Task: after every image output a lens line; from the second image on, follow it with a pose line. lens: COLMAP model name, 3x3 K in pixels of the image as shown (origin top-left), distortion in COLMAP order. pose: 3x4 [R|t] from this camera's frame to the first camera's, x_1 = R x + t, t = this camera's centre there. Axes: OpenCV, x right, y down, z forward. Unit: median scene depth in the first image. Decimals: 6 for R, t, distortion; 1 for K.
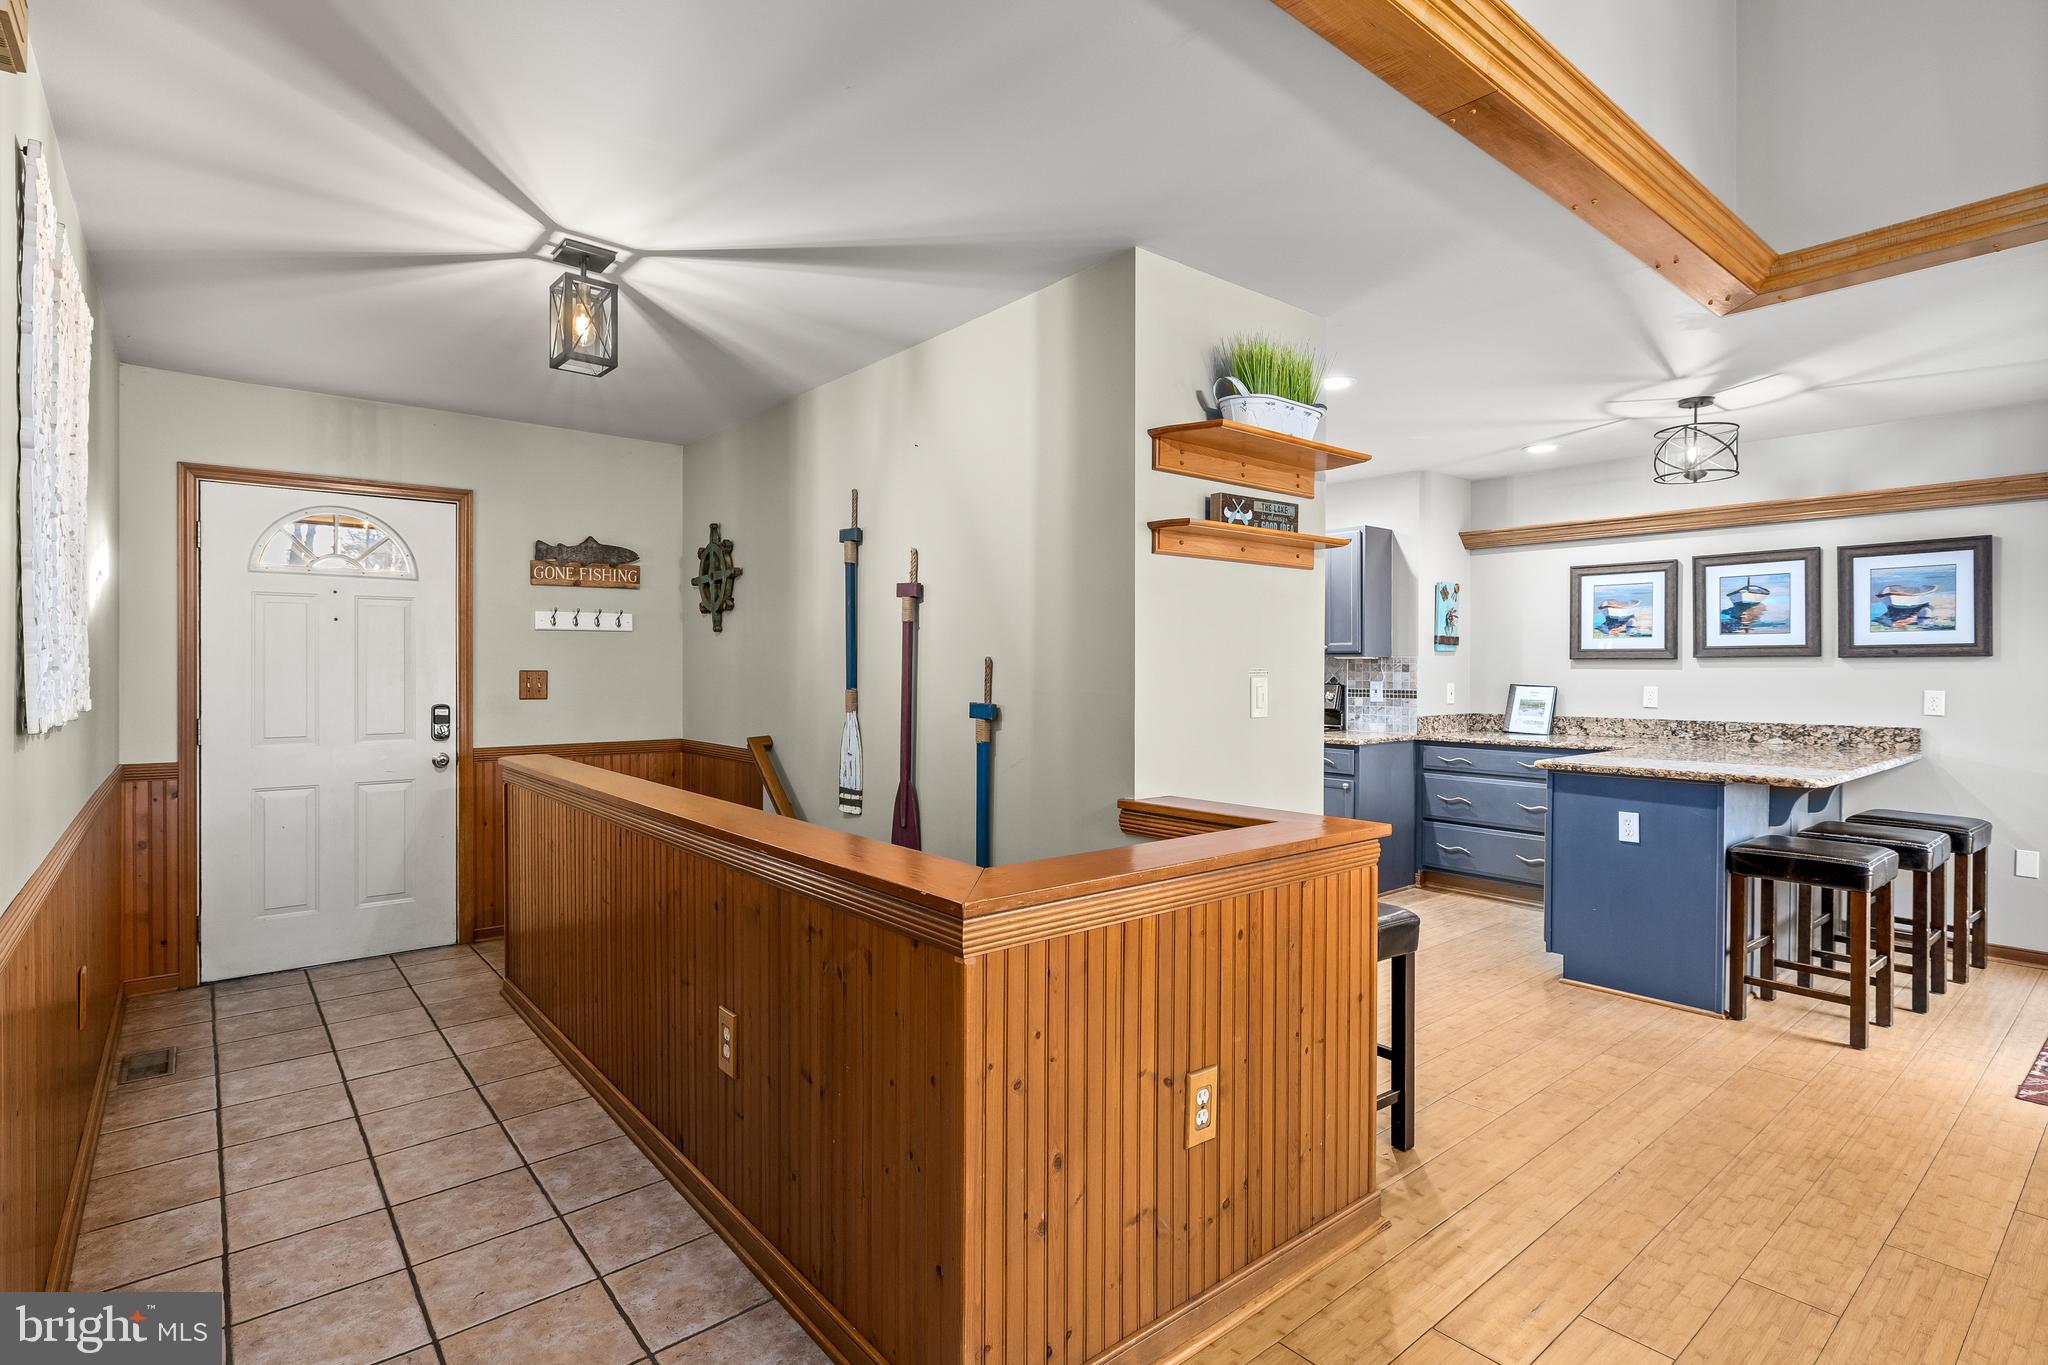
lens RADIAL K [[992.0, 0, 1014.5], [0, 992.0, 665.6], [0, 0, 1]] dist [-0.004196, 0.000668]
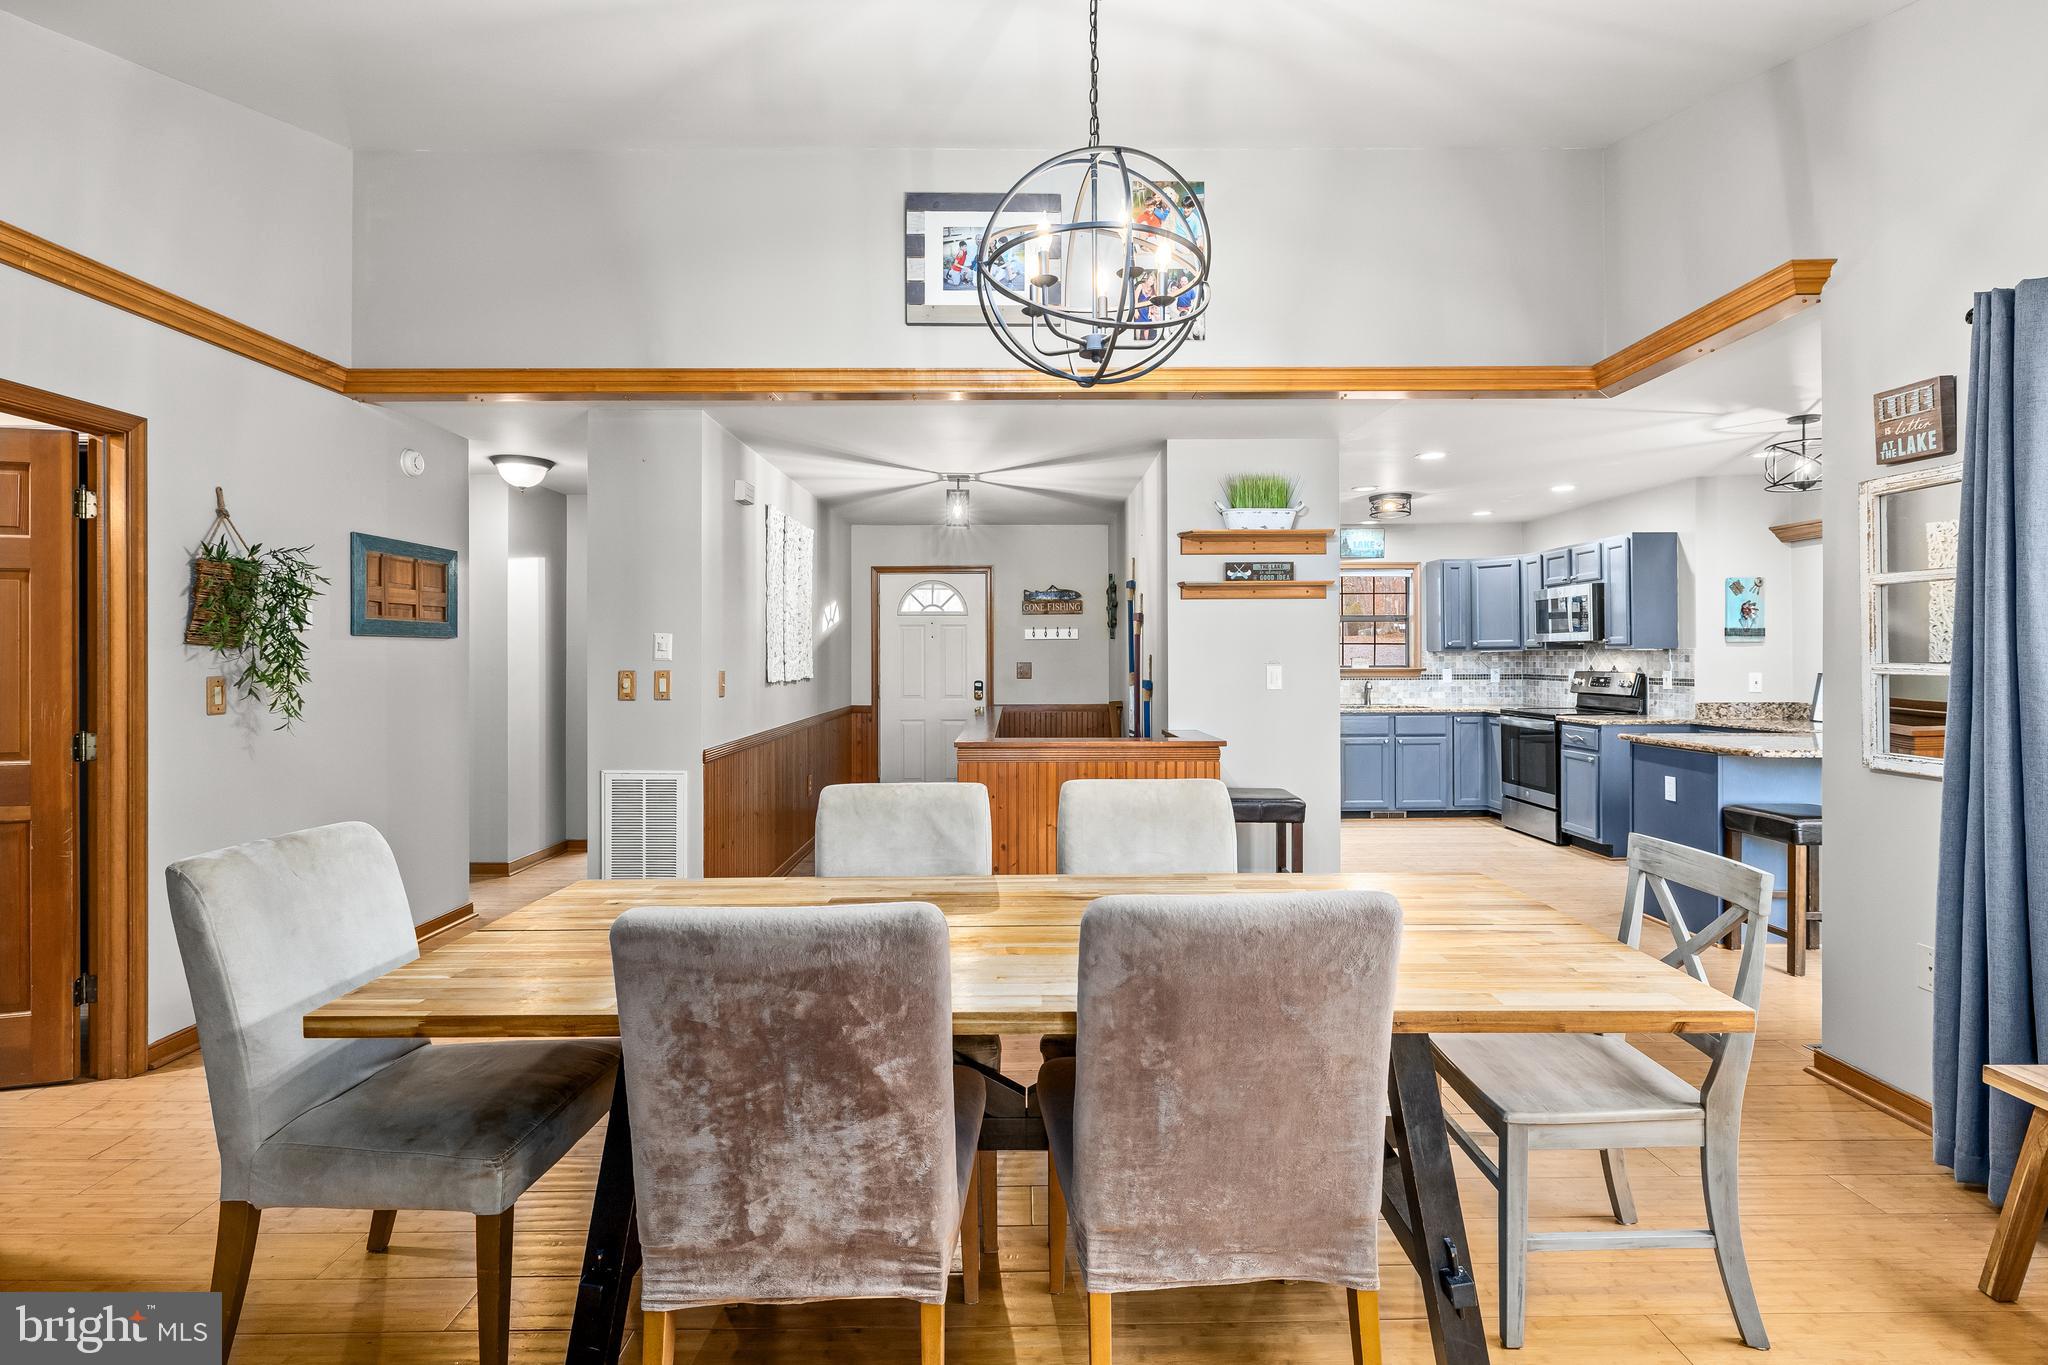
lens RADIAL K [[992.0, 0, 1034.1], [0, 992.0, 672.5], [0, 0, 1]] dist [-0.004196, 0.000668]
pose [[0.772569, 0.004362, -0.634916, 0.699978], [0.006521, 0.999869, 0.014804, -0.003647], [0.634897, -0.015577, 0.772440, -0.391230]]
